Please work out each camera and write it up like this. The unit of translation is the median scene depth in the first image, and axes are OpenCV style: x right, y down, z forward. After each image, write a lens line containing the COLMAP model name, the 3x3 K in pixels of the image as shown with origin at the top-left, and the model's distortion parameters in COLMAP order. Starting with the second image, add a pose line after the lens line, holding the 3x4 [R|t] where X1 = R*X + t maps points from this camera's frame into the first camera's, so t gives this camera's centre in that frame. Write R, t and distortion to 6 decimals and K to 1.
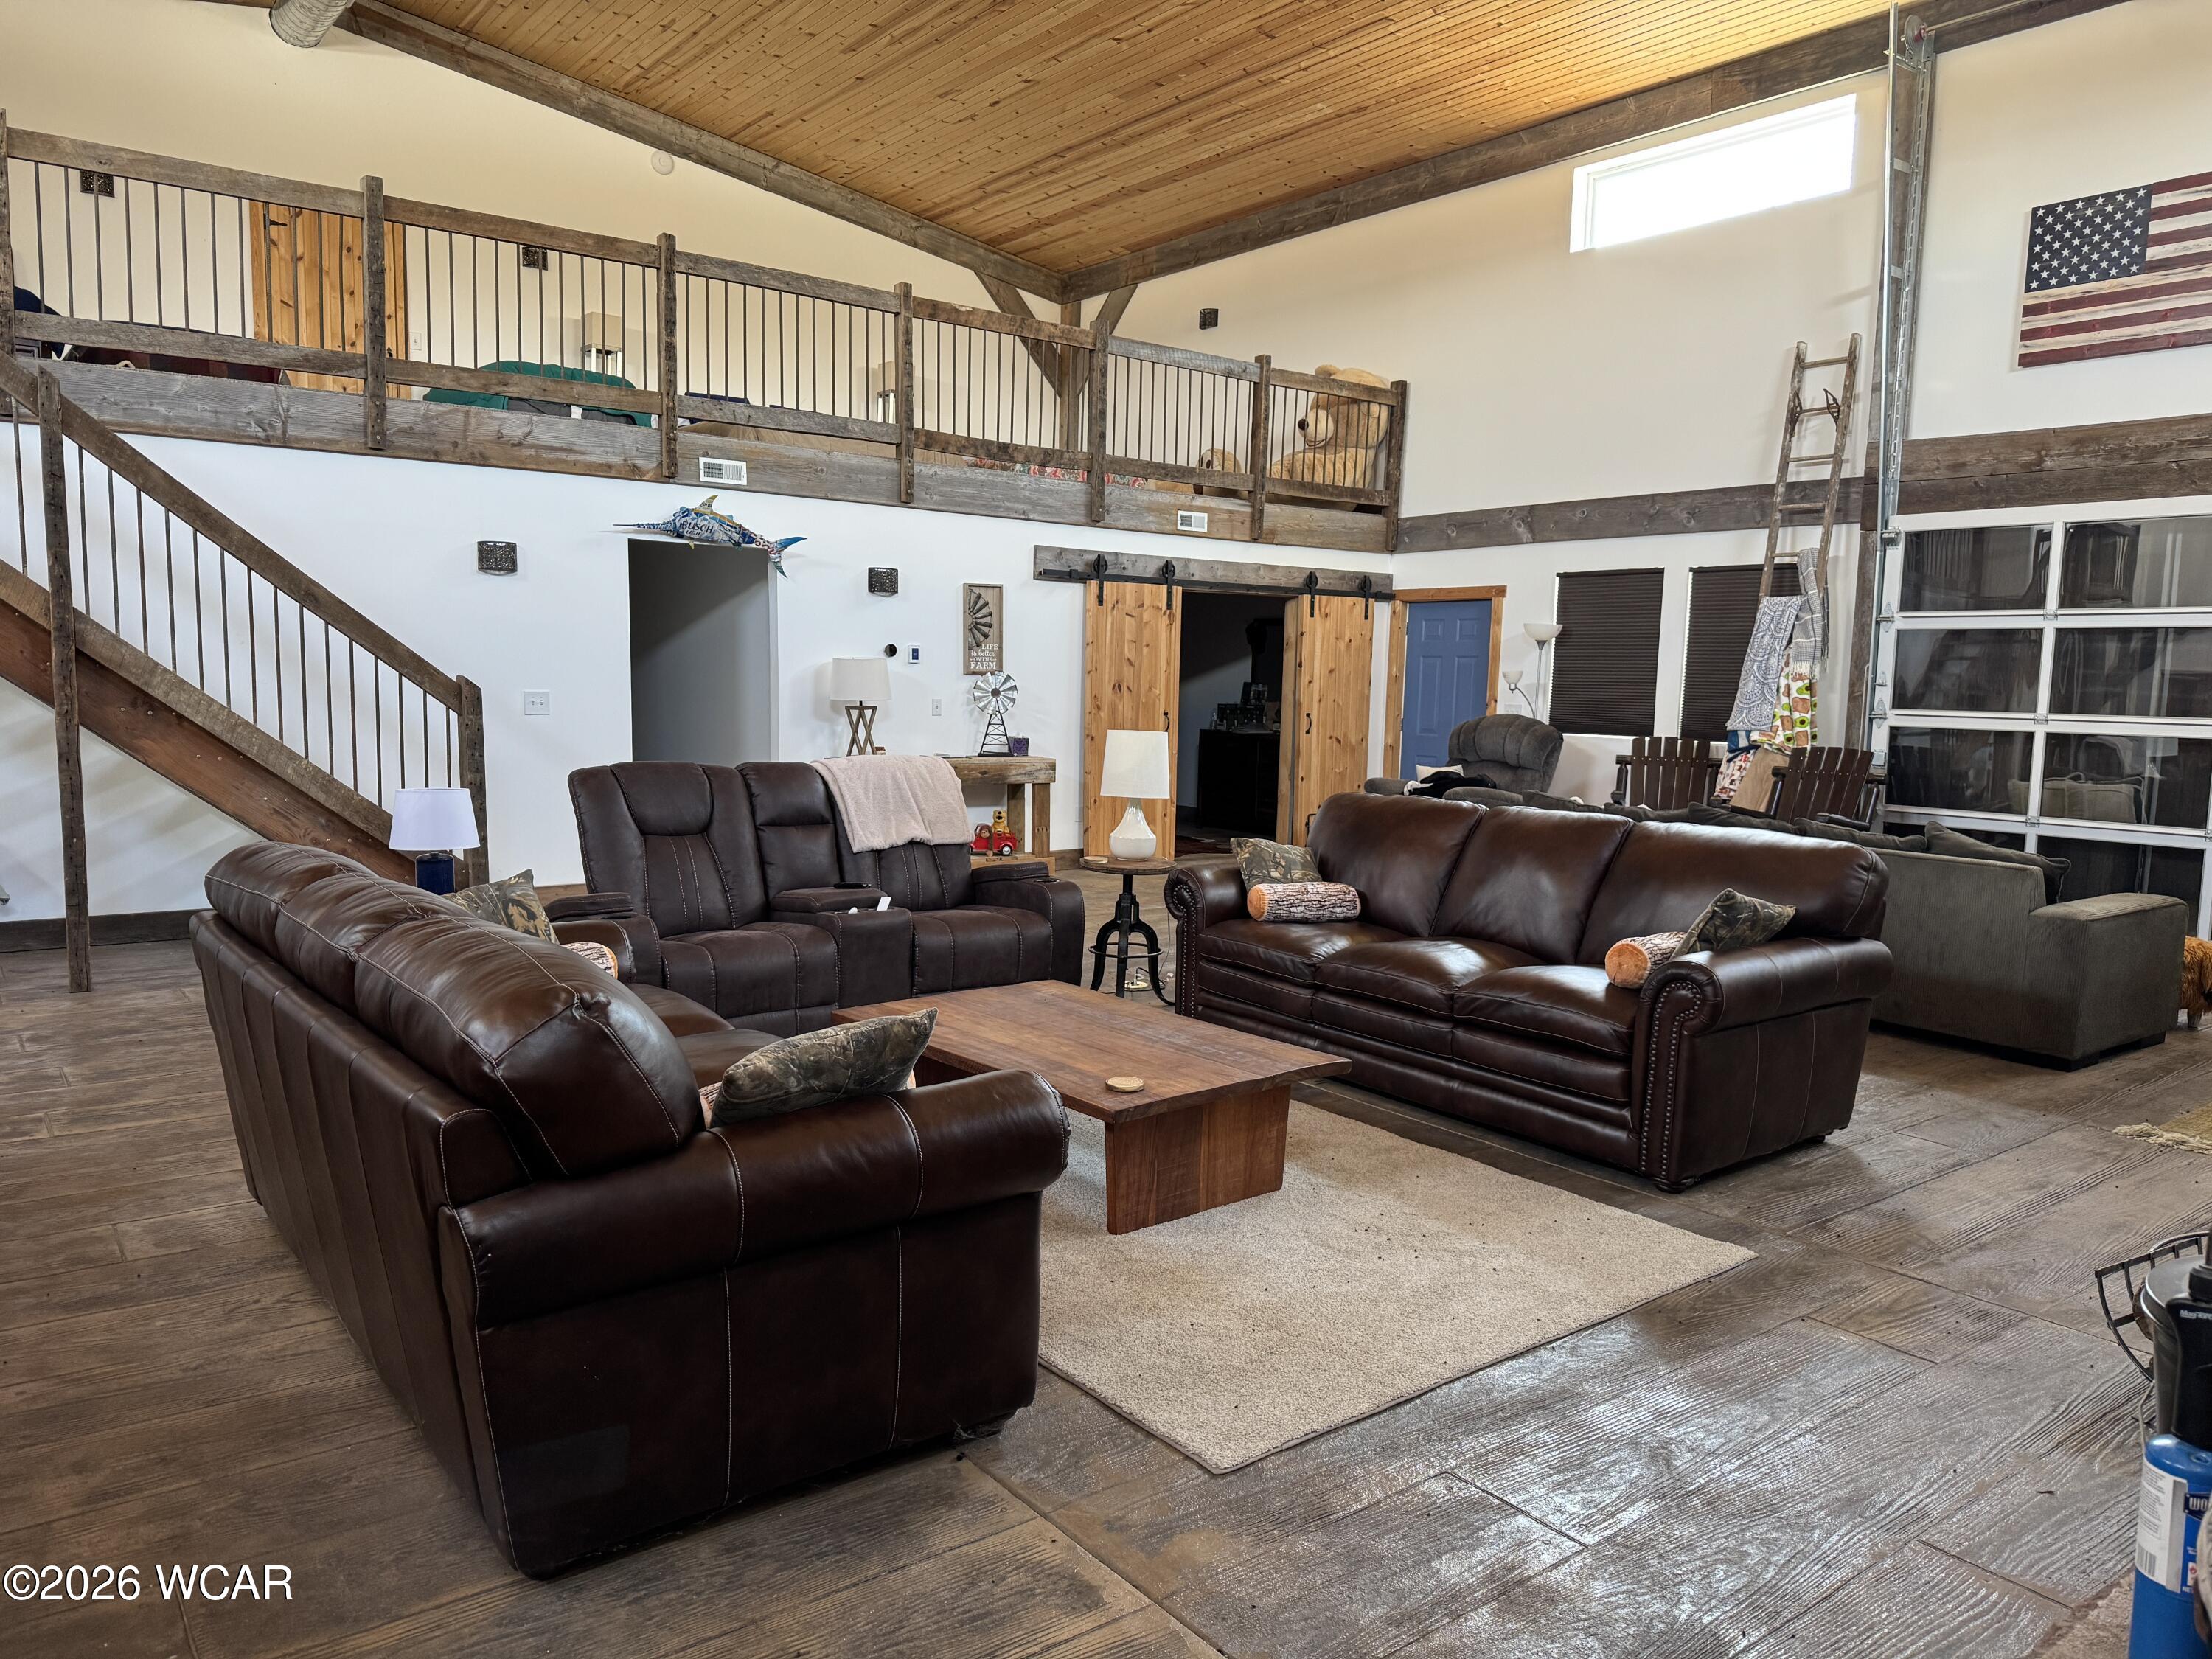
lens RADIAL K [[1553.4, 0, 1110.7], [0, 1553.4, 846.3], [0, 0, 1]] dist [0.052332, -0.065480]
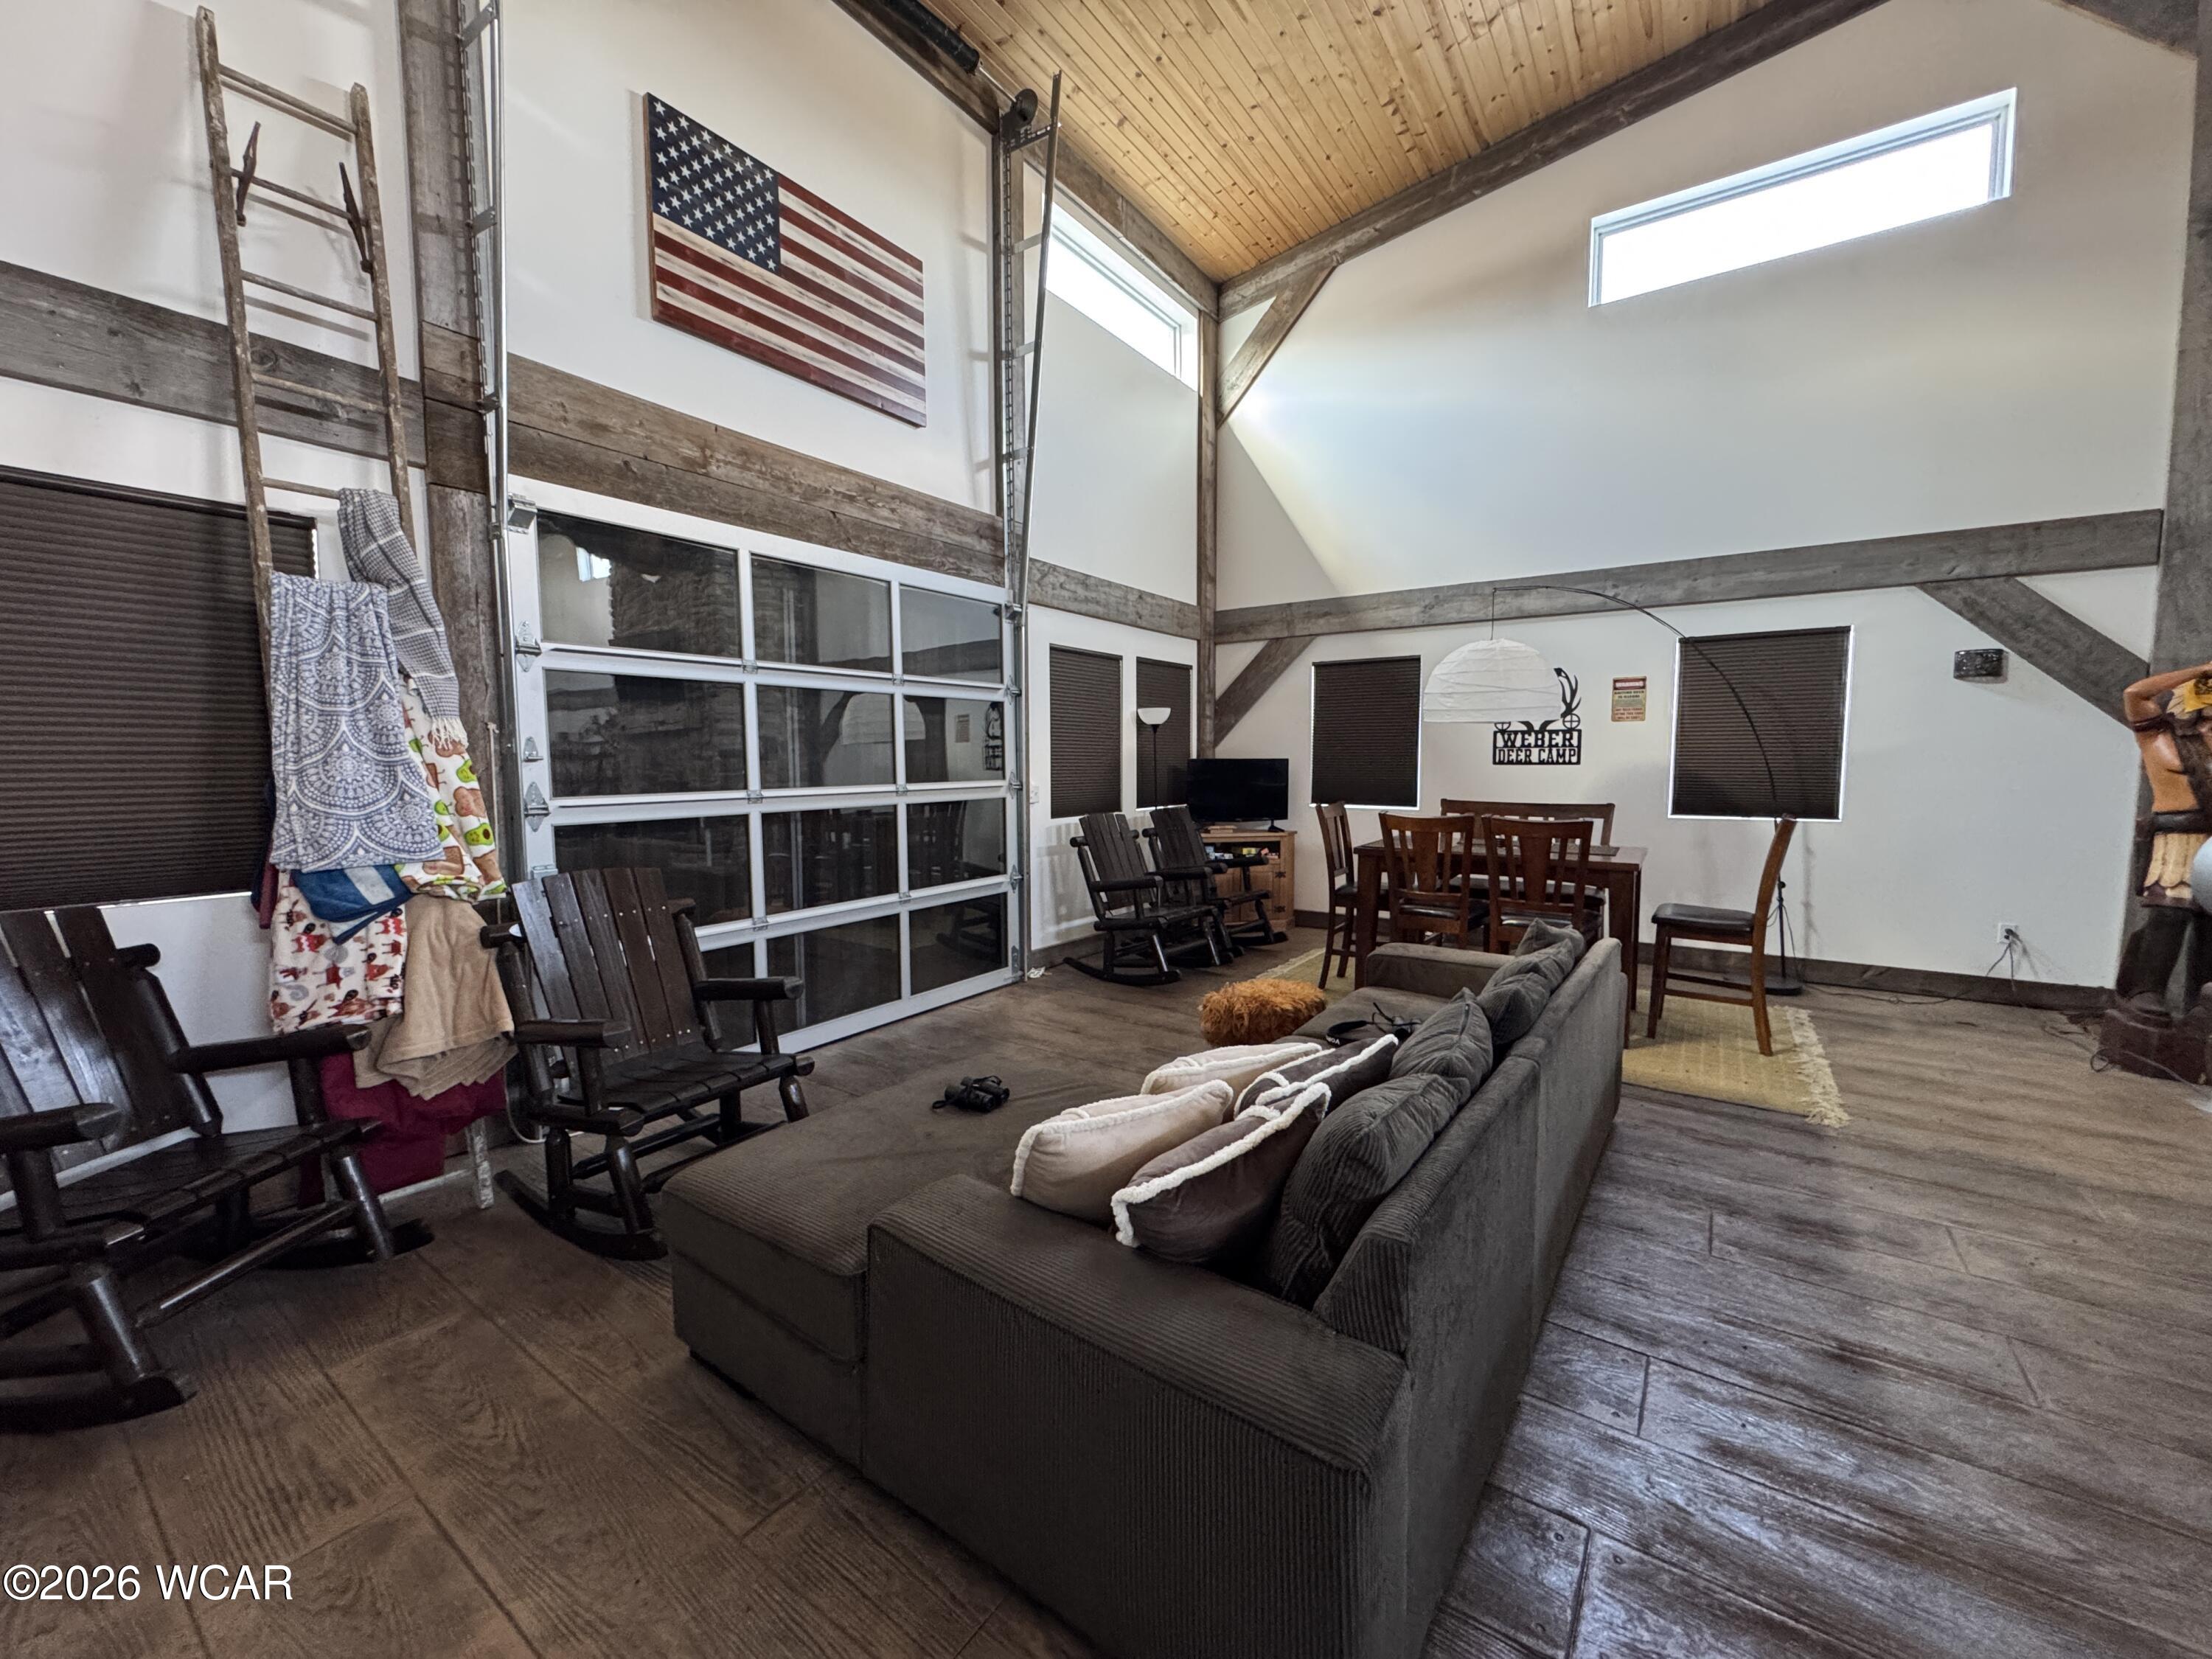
lens RADIAL K [[881.3, 0, 1104.5], [0, 881.3, 827.7], [0, 0, 1]] dist [-0.003218, 0.000411]
pose [[-0.294372, -0.097390, 0.950716, 0.095147], [0.104610, 0.985533, 0.133347, -0.091804], [-0.949948, 0.138708, -0.279926, 0.822788]]
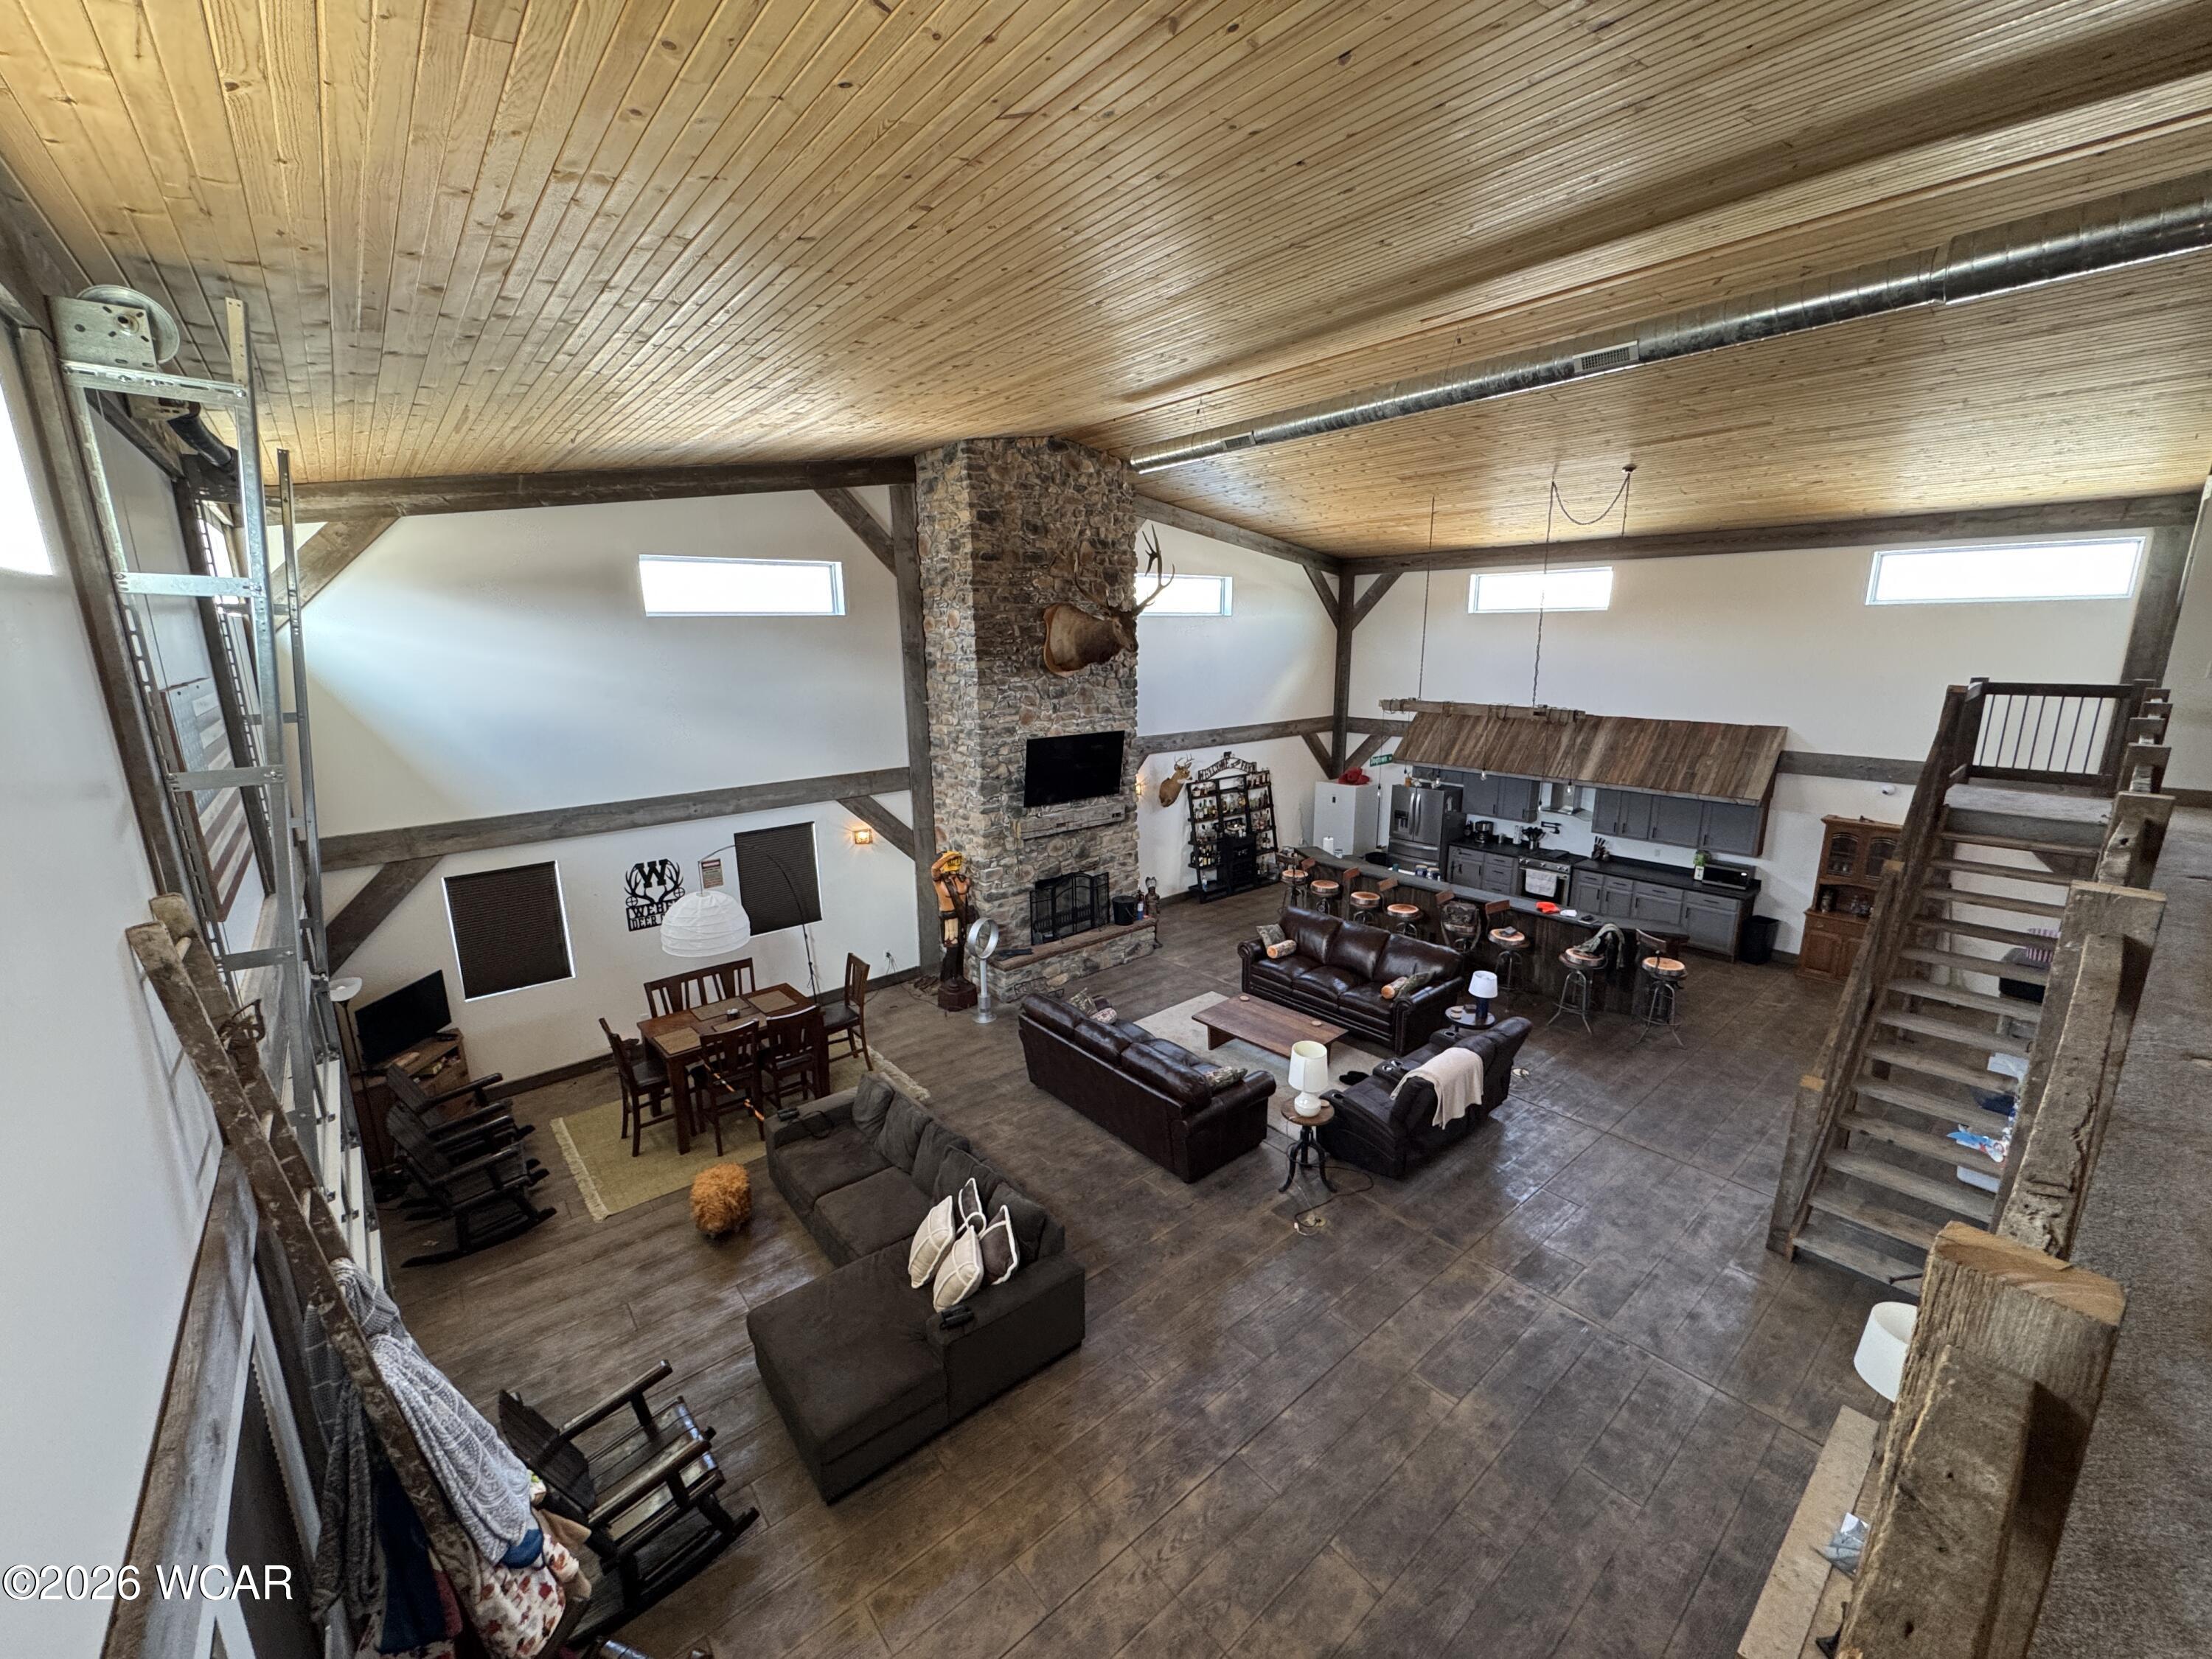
lens RADIAL K [[881.3, 0, 1104.5], [0, 881.3, 827.7], [0, 0, 1]] dist [-0.003218, 0.000411]
pose [[-0.999045, -0.000301, -0.043686, 0.190140], [-0.014643, 0.944438, 0.328363, -0.409660], [0.041160, 0.328690, -0.943541, 1.175963]]
